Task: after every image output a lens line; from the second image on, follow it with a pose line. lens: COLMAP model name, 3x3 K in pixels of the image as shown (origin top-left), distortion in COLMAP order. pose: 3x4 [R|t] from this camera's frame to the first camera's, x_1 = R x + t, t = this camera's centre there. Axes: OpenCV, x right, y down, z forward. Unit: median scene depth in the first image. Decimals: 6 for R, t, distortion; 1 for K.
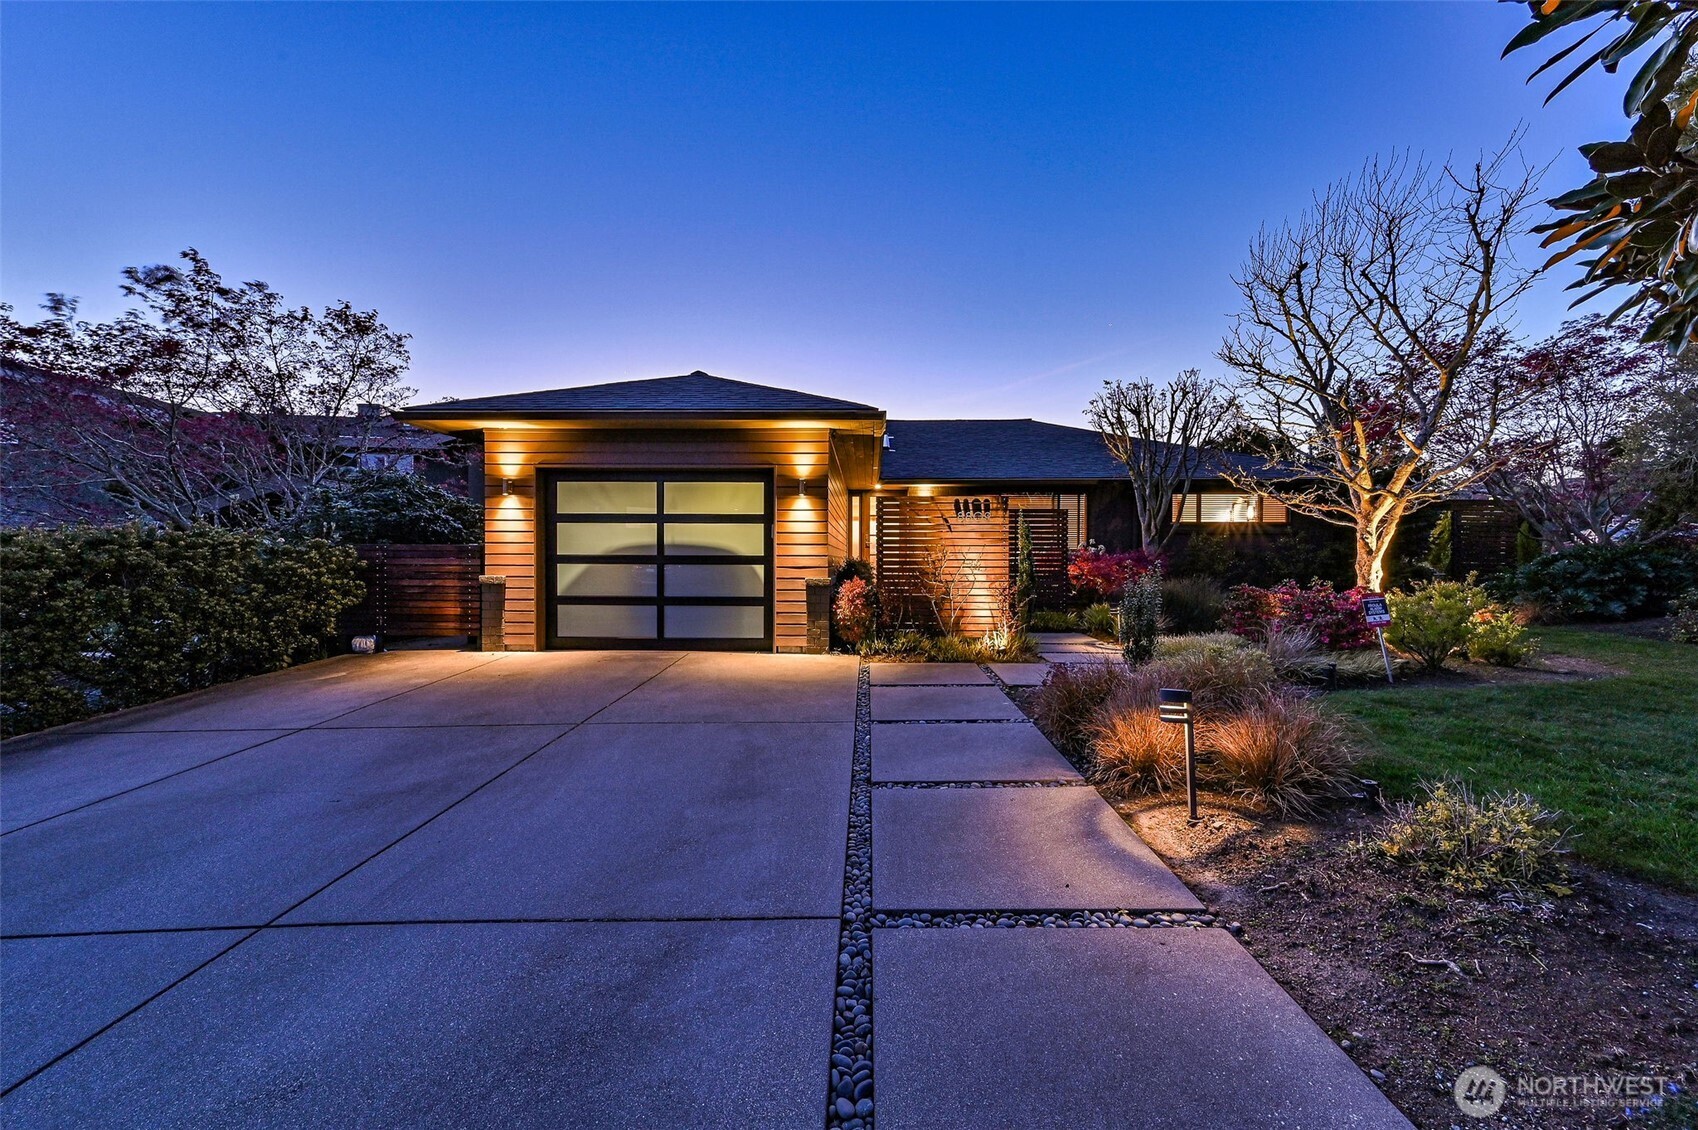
lens RADIAL K [[661.4, 0, 855.3], [0, 661.4, 560.9], [0, 0, 1]] dist [0.023813, 0.000892]
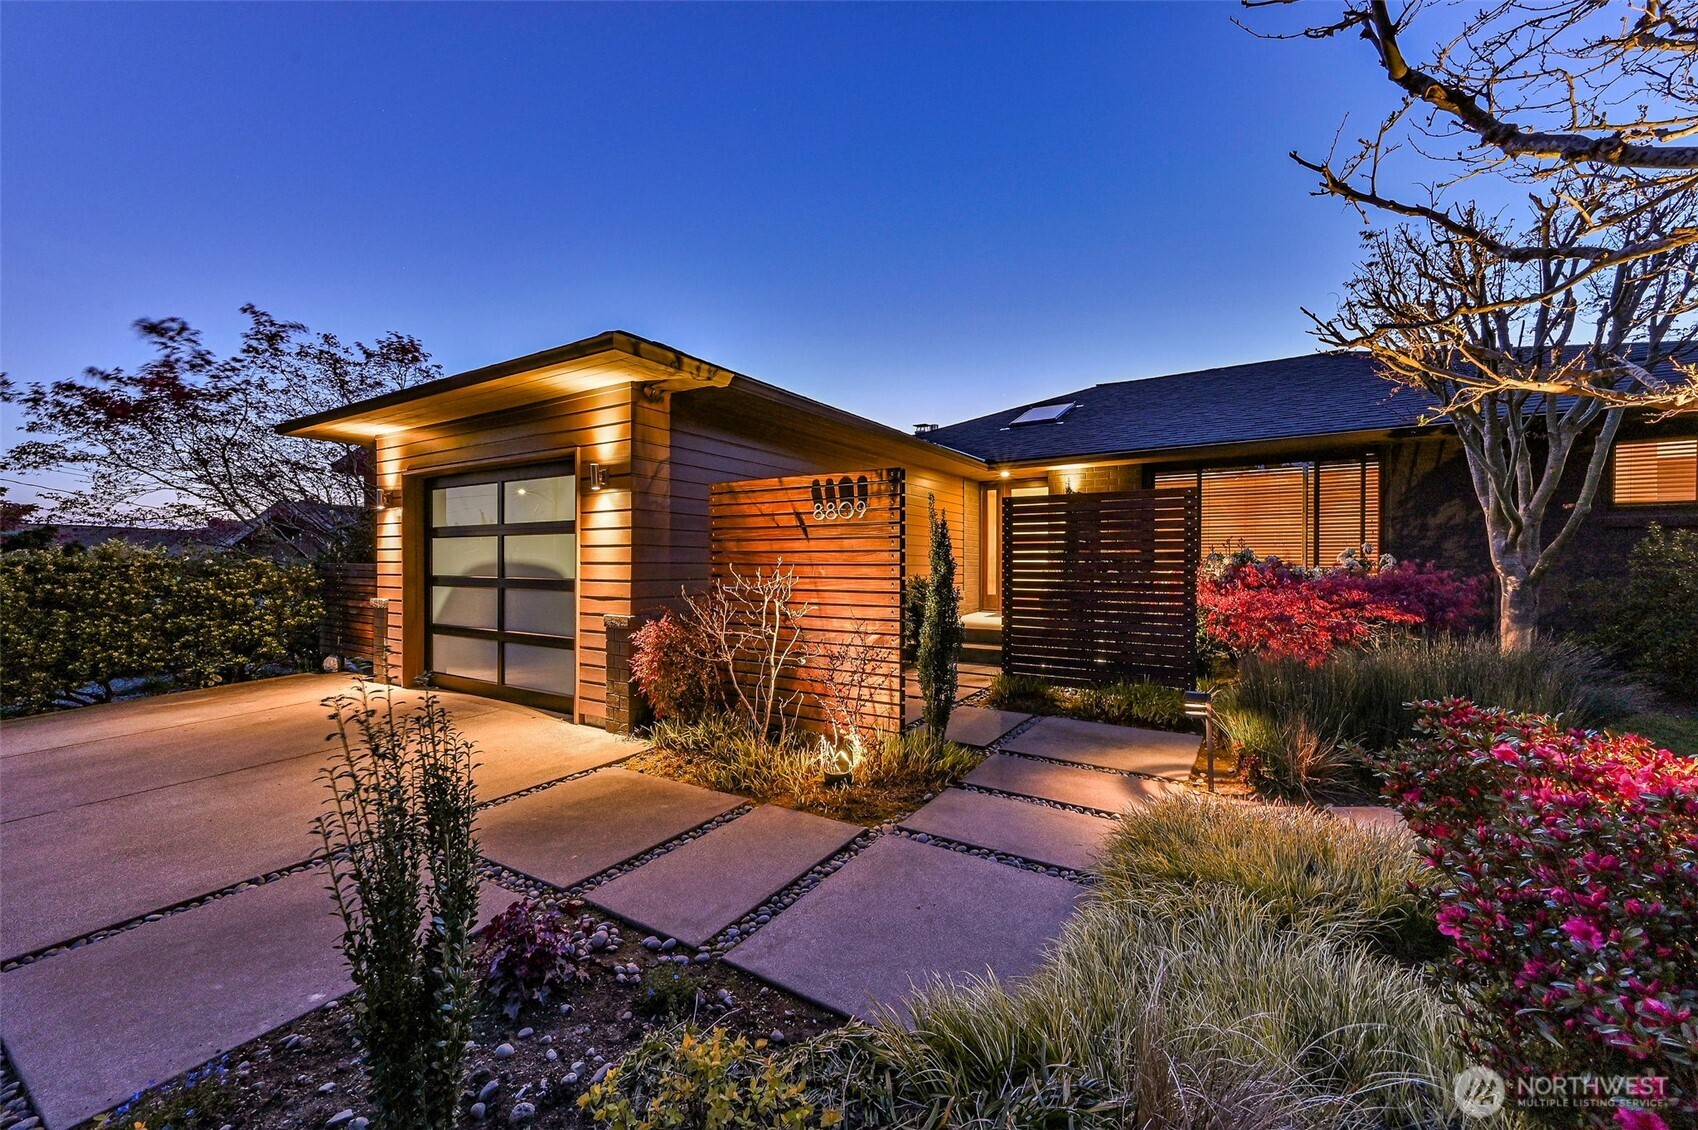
lens RADIAL K [[661.4, 0, 848.9], [0, 661.4, 563.4], [0, 0, 1]] dist [0.023813, 0.000892]
pose [[0.862048, -0.002581, -0.506820, 0.455713], [-0.001731, 0.999966, -0.008036, -0.019373], [0.506823, 0.007805, 0.862015, 0.540436]]
